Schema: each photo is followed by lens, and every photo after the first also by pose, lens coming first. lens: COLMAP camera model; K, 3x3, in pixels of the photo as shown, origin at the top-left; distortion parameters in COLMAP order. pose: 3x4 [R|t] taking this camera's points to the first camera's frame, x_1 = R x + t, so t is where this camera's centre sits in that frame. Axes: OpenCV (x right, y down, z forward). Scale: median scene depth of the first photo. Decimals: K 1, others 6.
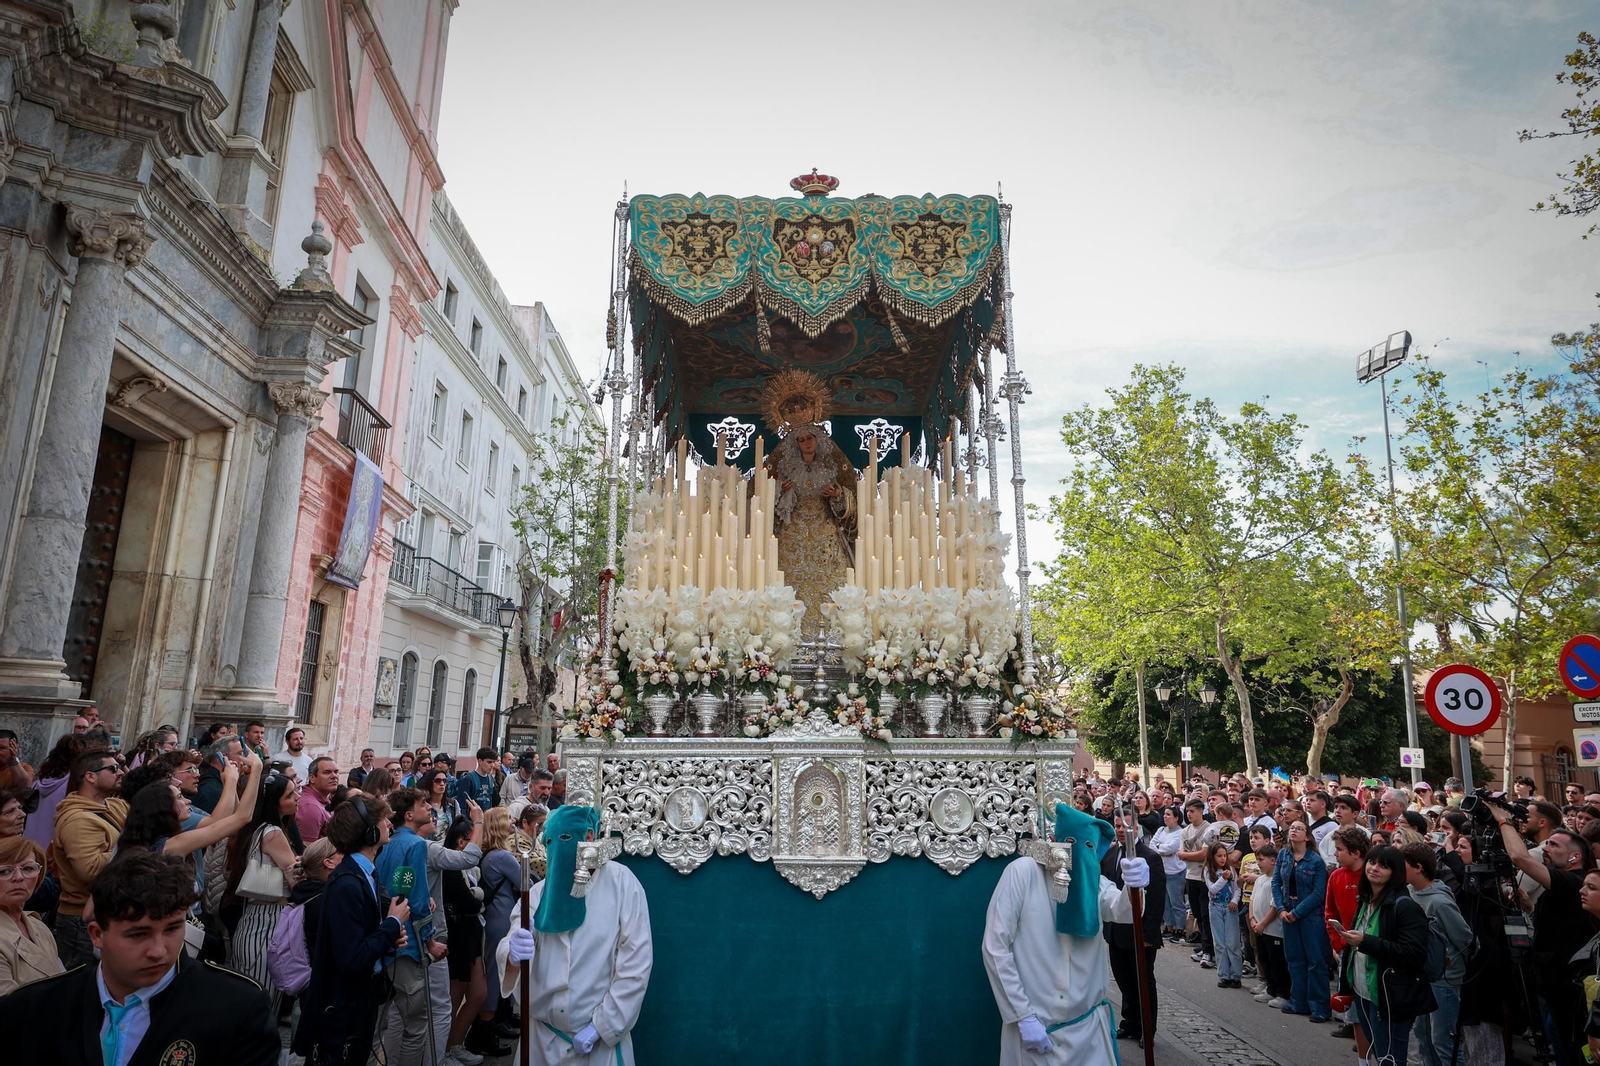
lens RADIAL K [[1056.6, 0, 807.8], [0, 1056.6, 520.0], [0, 0, 1]] dist [-0.008531, -0.001791]
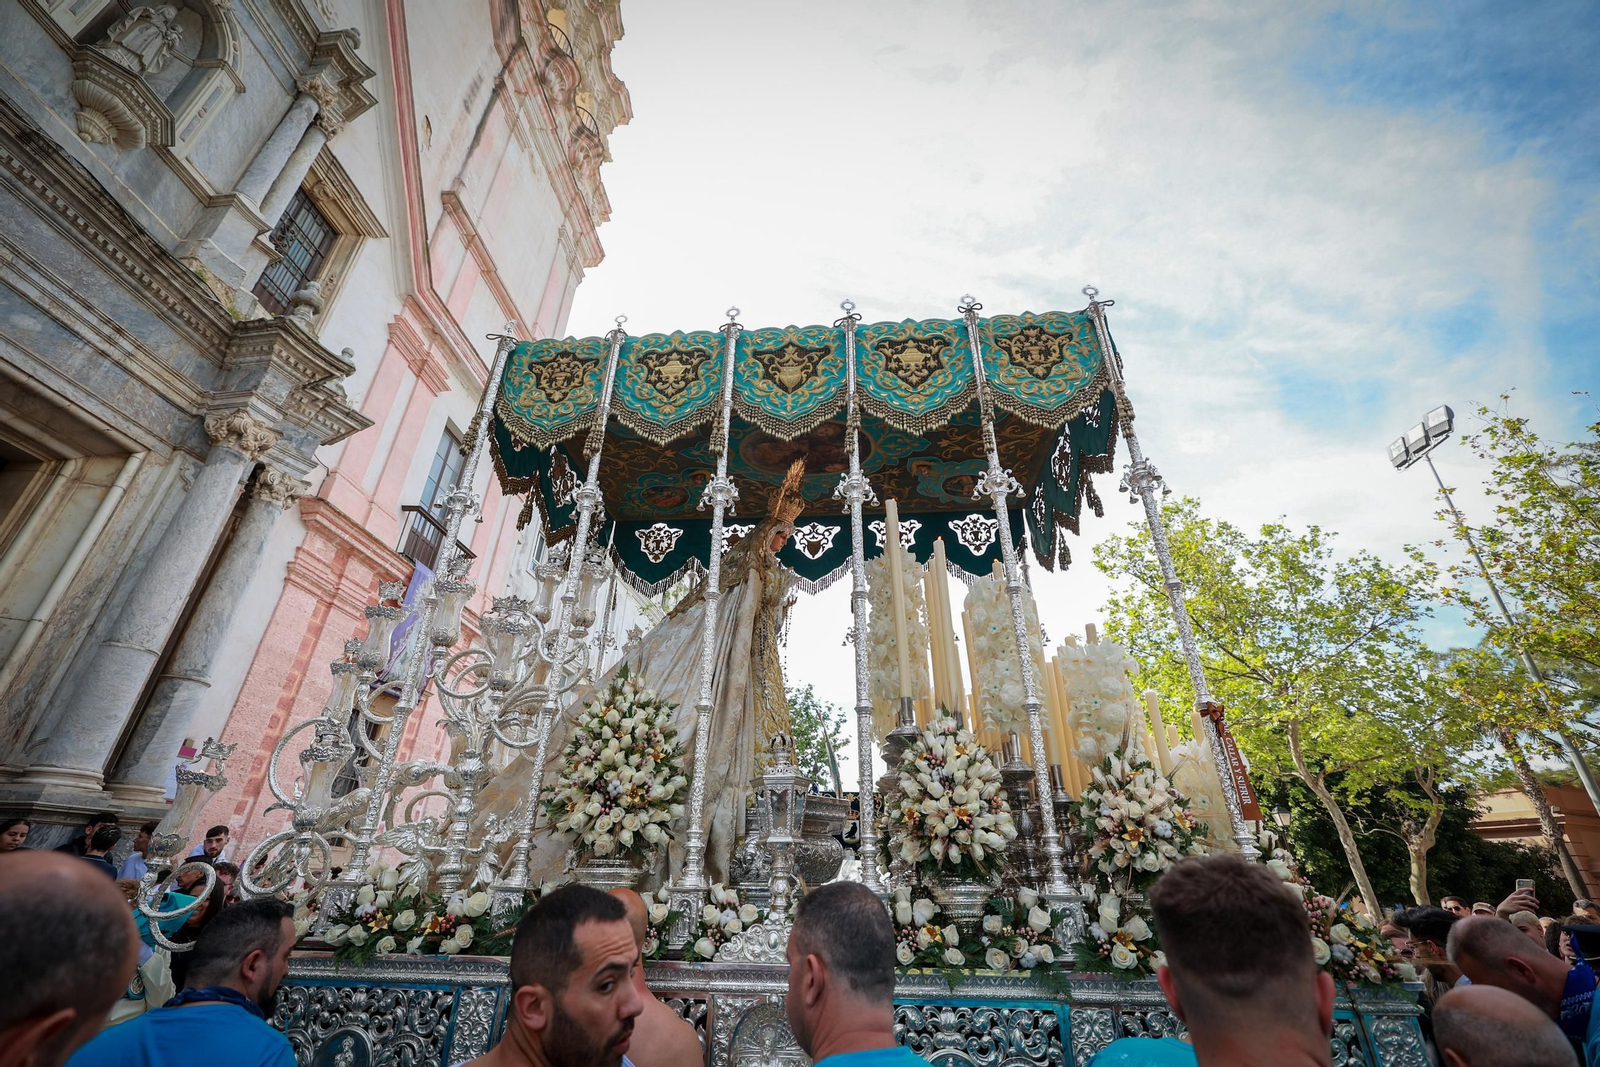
lens RADIAL K [[671.1, 0, 800.1], [0, 671.1, 522.1], [0, 0, 1]] dist [0.003253, -0.001809]
pose [[0.988624, -0.078246, -0.128452, 0.043800], [0.038384, 0.957002, -0.287531, 0.106674], [0.145427, 0.279330, 0.949118, 0.411953]]
